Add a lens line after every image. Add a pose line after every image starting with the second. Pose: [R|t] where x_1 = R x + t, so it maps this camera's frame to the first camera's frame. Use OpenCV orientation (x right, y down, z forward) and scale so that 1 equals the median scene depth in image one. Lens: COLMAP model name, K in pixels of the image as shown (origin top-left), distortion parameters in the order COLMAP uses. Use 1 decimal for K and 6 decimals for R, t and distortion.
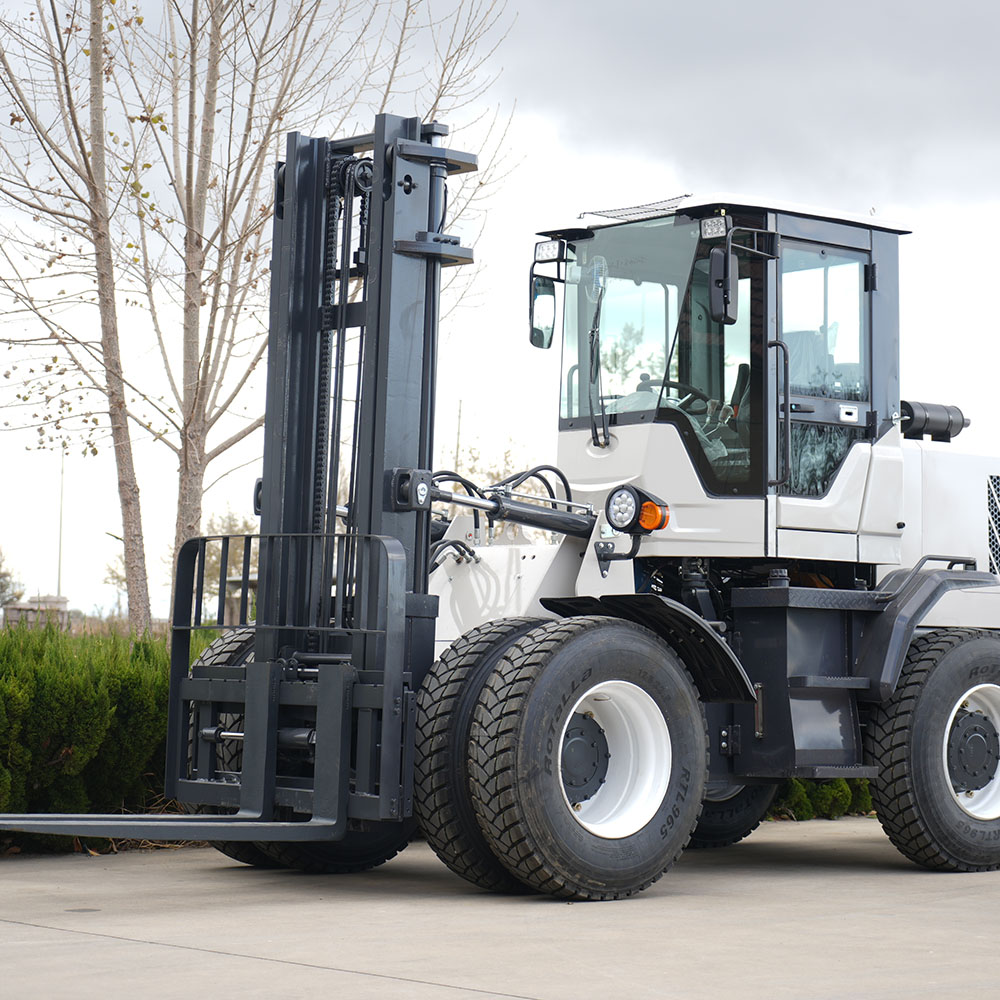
lens RADIAL K [[3028.4, 0, 499.9], [0, 3028.4, 500.1], [0, 0, 1]] dist [-0.216251, 0.000000]
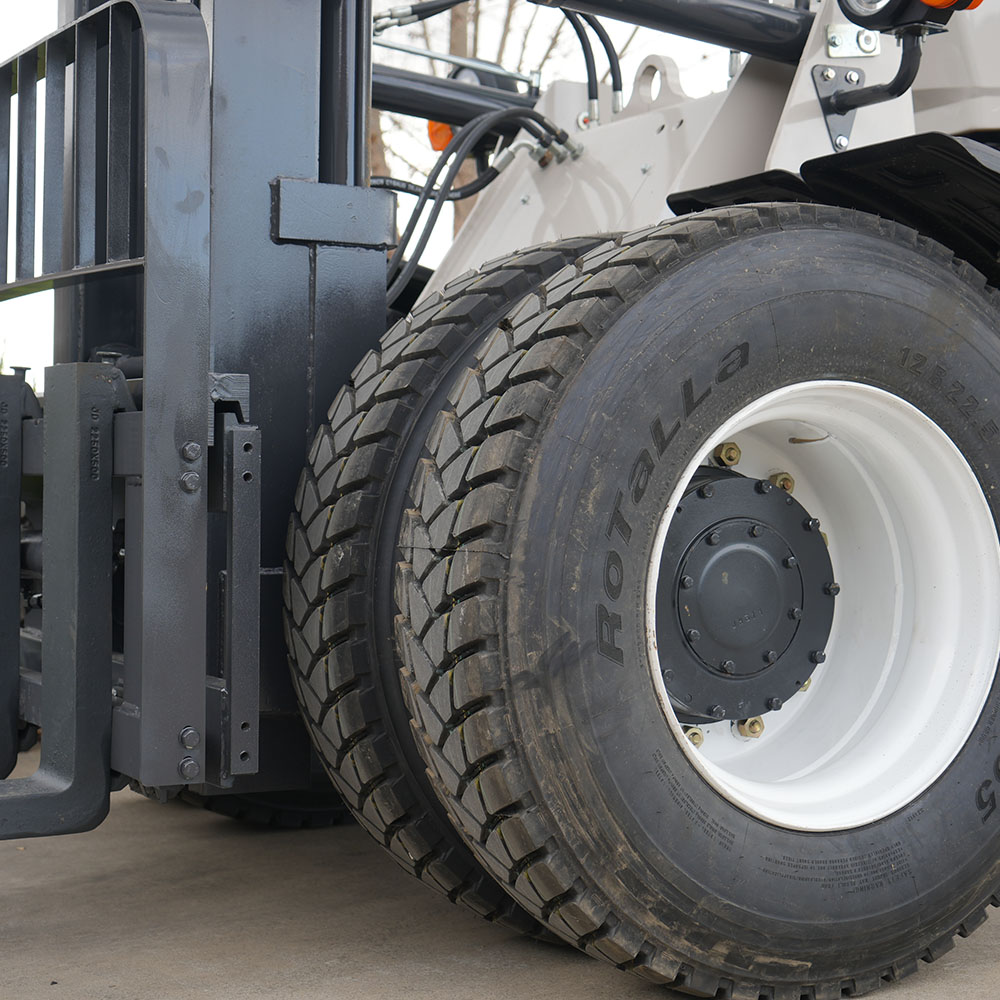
lens RADIAL K [[1967.1, 0, 500.1], [0, 1967.1, 497.5], [0, 0, 1]] dist [-0.011605, 0.000000]
pose [[0.972806, -0.022939, -0.230485, 0.054023], [0.038439, 0.997274, 0.062985, 0.058141], [0.228411, -0.070131, 0.971035, 0.780270]]
